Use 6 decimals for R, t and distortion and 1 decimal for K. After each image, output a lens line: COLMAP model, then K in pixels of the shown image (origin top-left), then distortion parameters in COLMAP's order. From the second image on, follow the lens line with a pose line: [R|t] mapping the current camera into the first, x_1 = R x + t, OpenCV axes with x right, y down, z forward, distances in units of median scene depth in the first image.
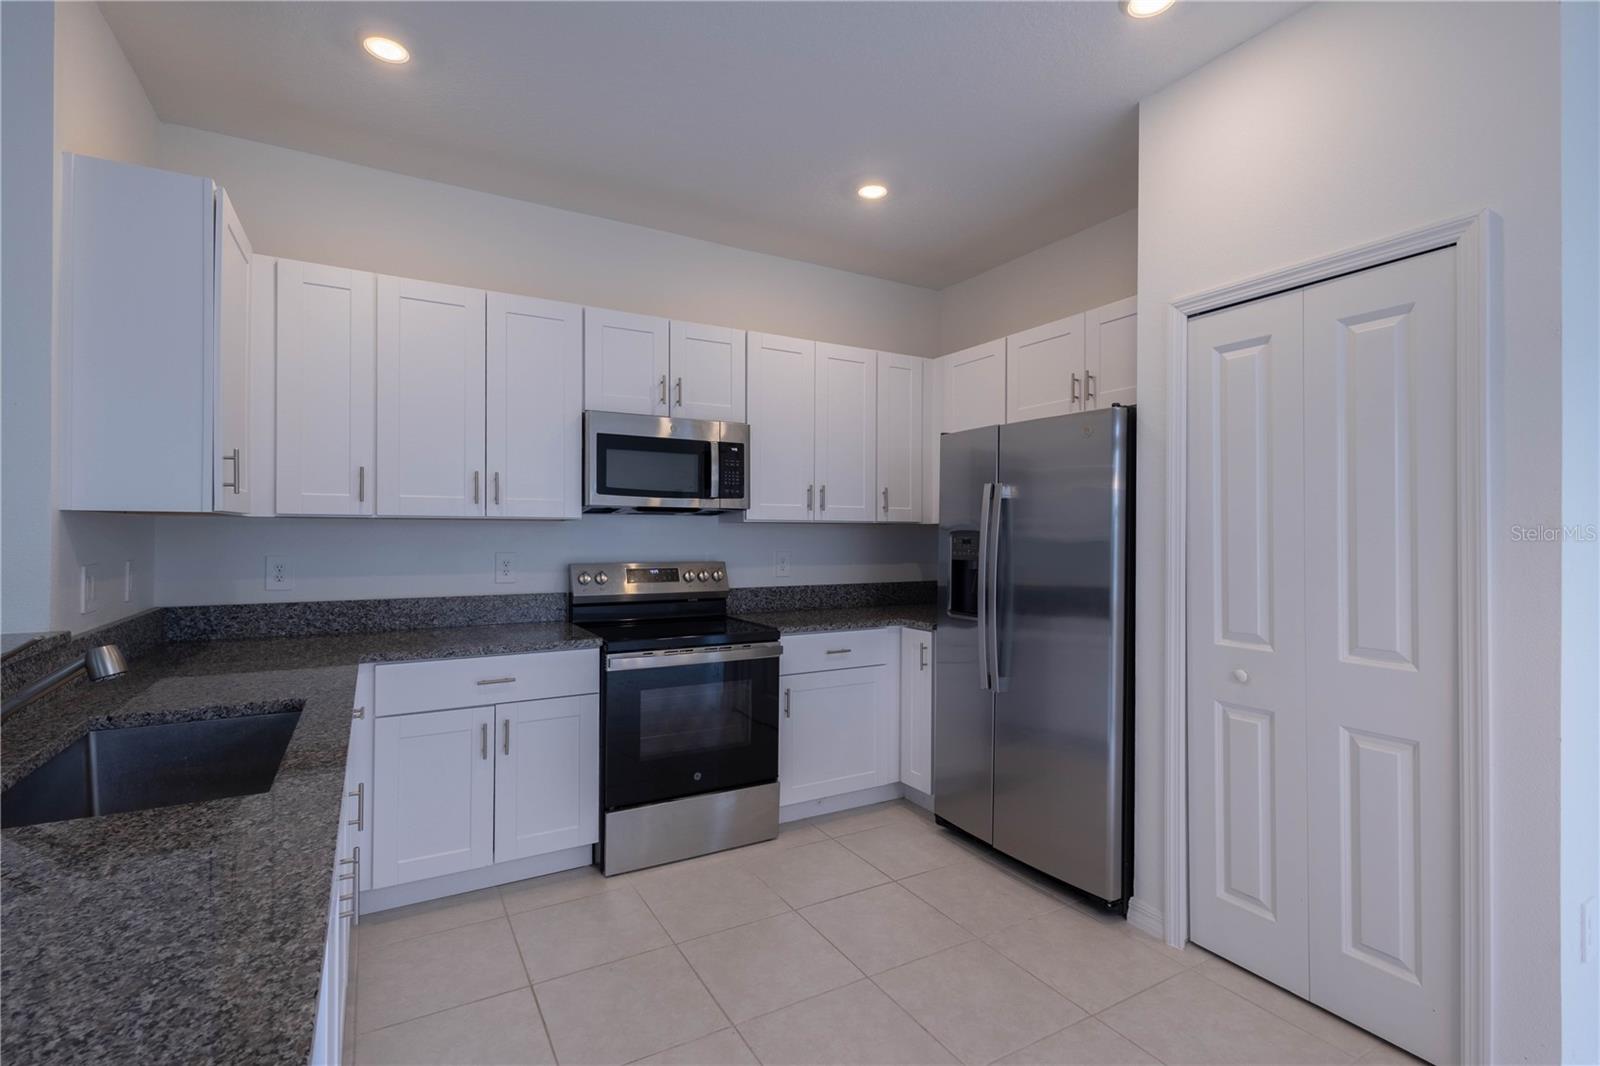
lens RADIAL K [[732.9, 0, 792.2], [0, 732.9, 533.3], [0, 0, 1]] dist [0.007361, -0.001227]
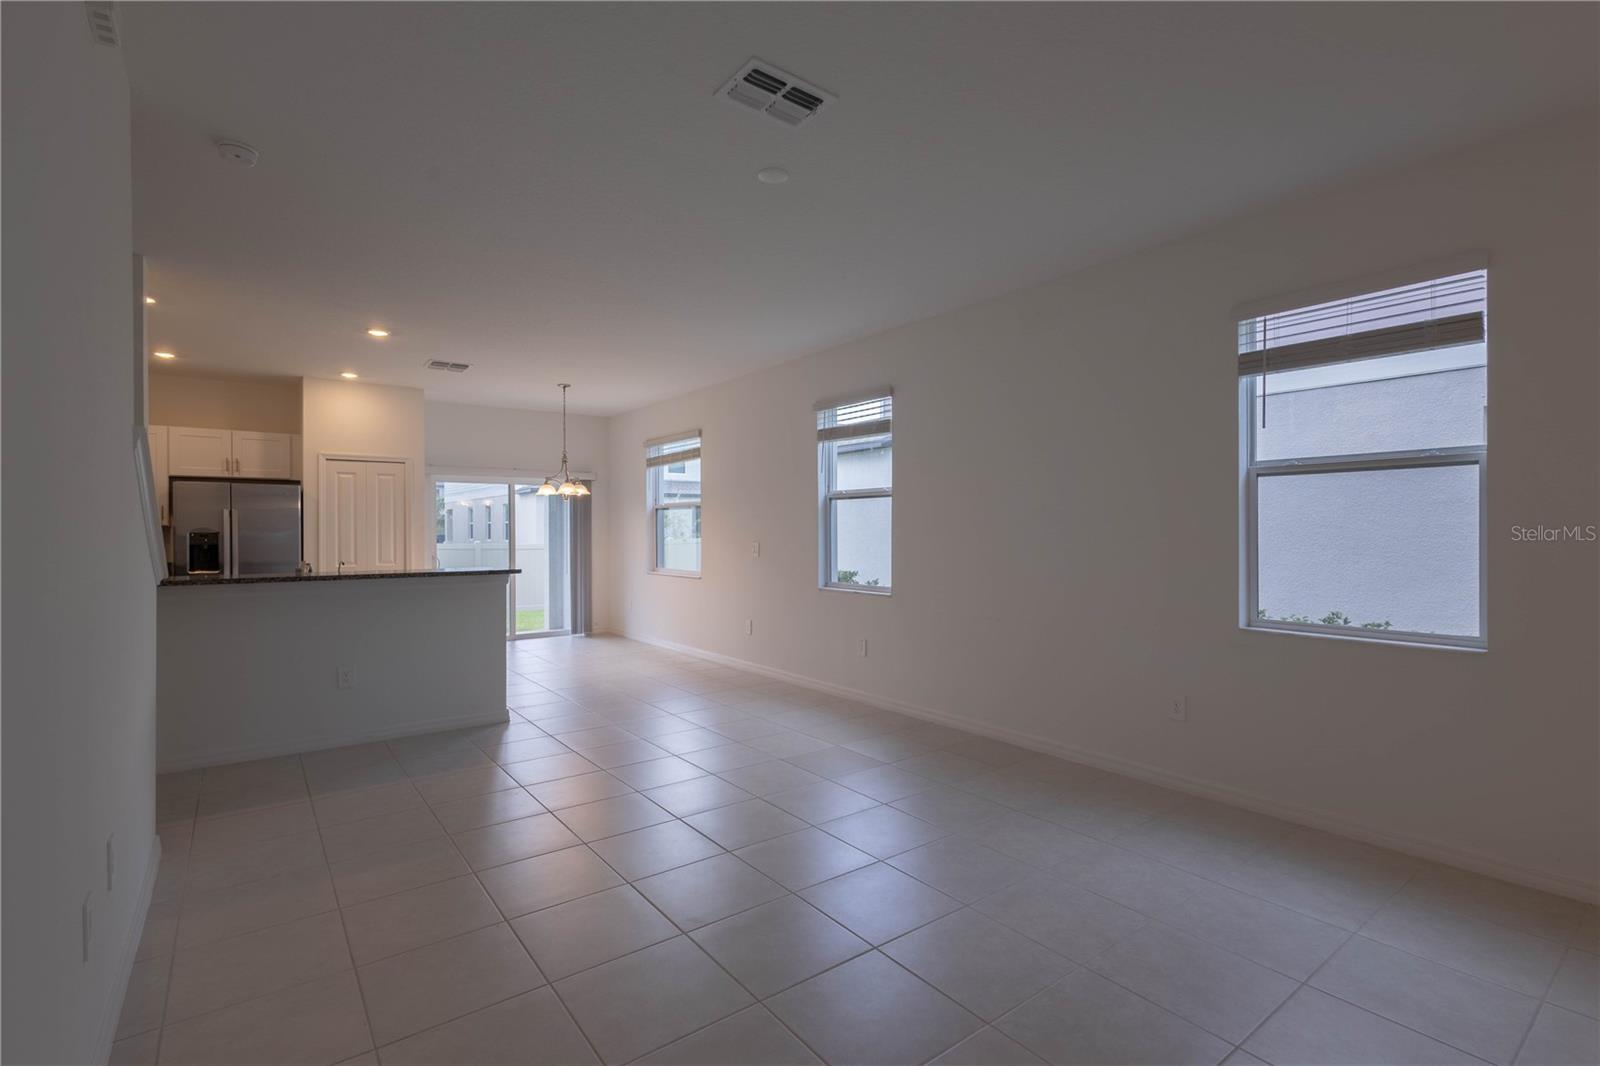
lens RADIAL K [[732.9, 0, 780.7], [0, 732.9, 533.4], [0, 0, 1]] dist [0.007361, -0.001227]
pose [[-0.104759, -0.009437, 0.994453, -2.082352], [0.003082, 0.999947, 0.009814, -0.012121], [-0.994493, 0.004093, -0.104725, -0.418289]]
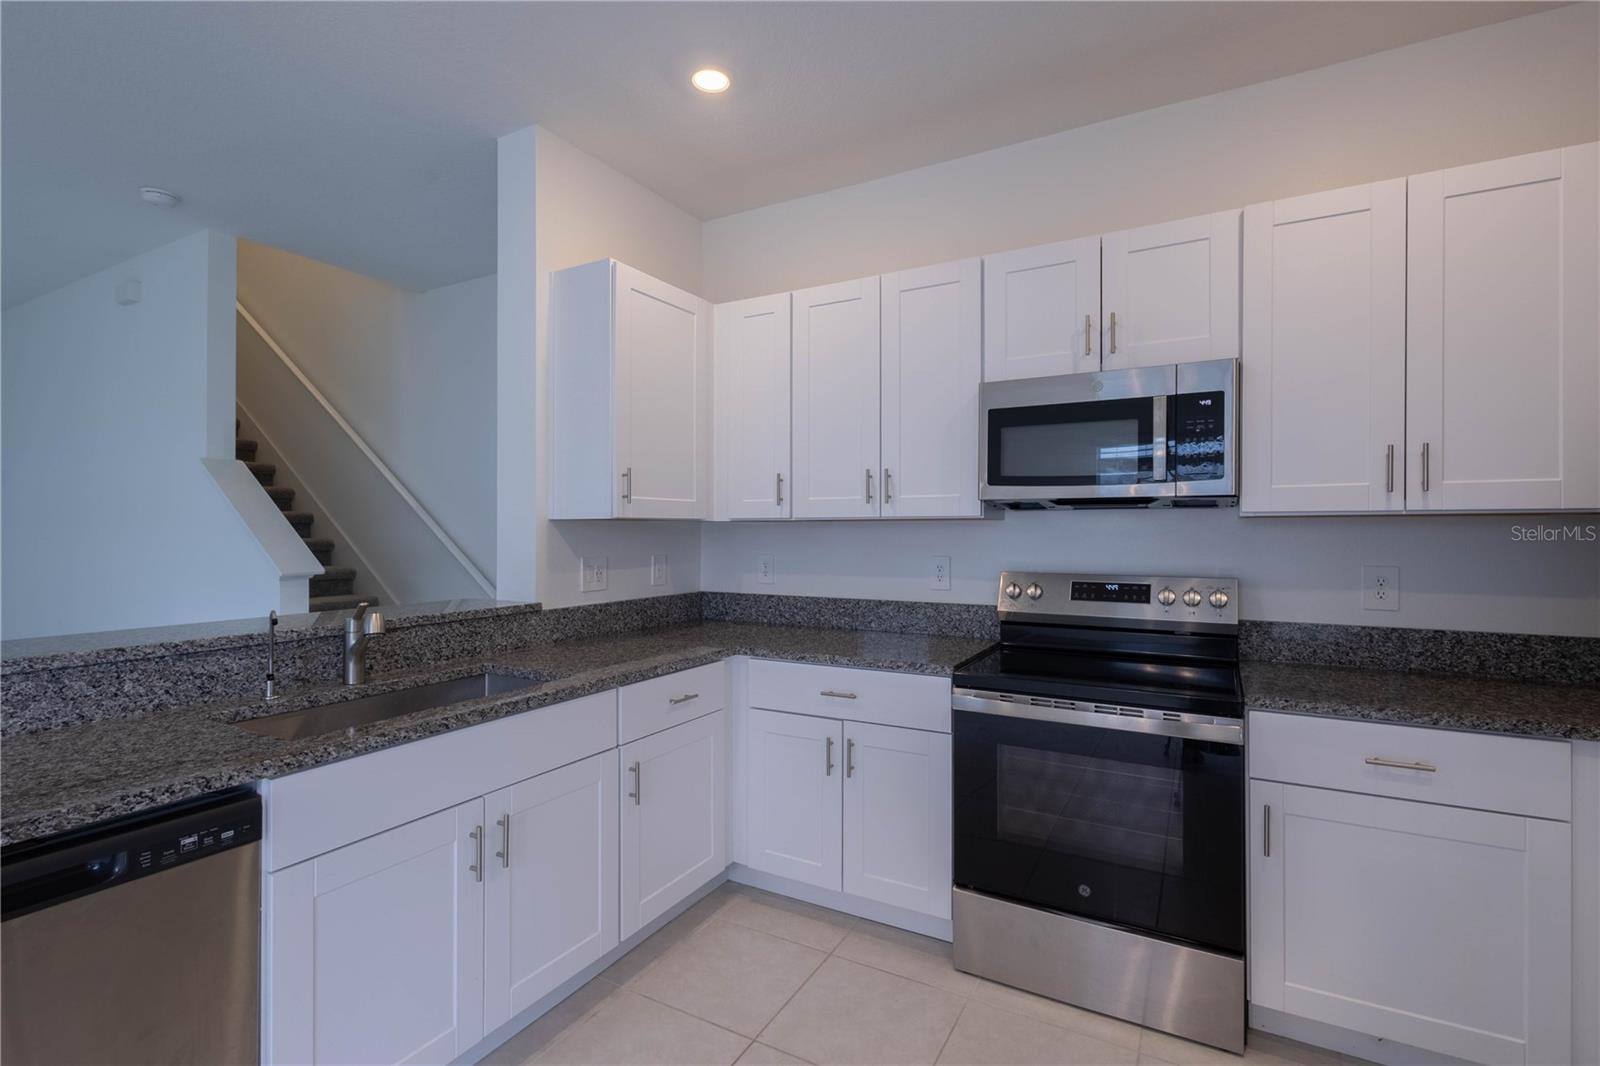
lens RADIAL K [[732.9, 0, 805.2], [0, 732.9, 532.5], [0, 0, 1]] dist [0.007361, -0.001227]
pose [[0.520197, -0.003930, -0.854037, 0.320852], [0.001797, 0.999992, -0.003507, 0.000172], [0.854044, 0.000290, 0.520200, 0.424163]]
